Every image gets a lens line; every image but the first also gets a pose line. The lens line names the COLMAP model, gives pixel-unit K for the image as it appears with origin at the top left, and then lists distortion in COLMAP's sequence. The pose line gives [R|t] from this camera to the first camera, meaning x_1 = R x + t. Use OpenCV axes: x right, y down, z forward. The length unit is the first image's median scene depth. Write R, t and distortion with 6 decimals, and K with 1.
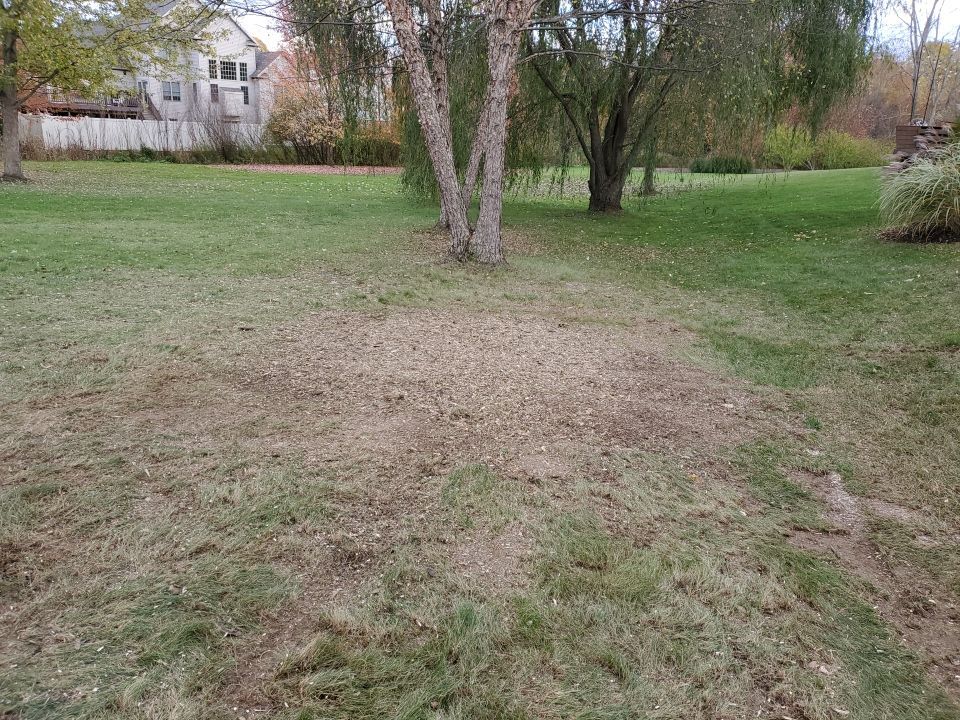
lens RADIAL K [[754.3, 0, 483.4], [0, 754.3, 360.4], [0, 0, 1]] dist [0.002027, 0.005190]
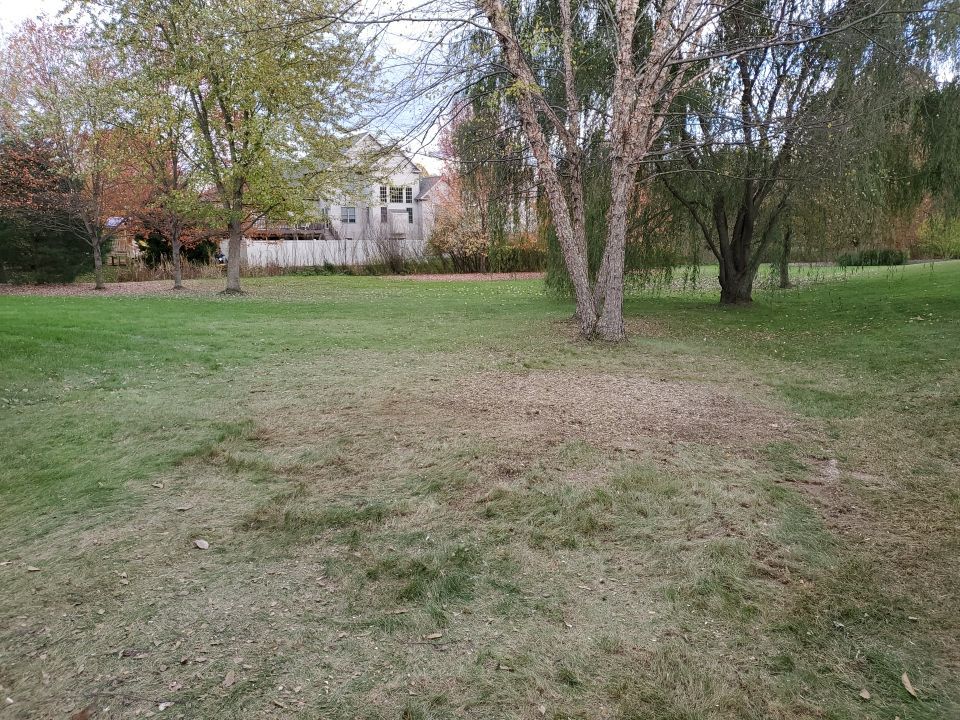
lens RADIAL K [[771.3, 0, 481.5], [0, 771.3, 343.1], [0, 0, 1]] dist [0.068873, -0.103548]
pose [[0.980934, -0.017885, -0.193517, 0.016455], [-0.013203, 0.987323, -0.158174, 0.031305], [0.193893, 0.157713, 0.968263, -0.112235]]
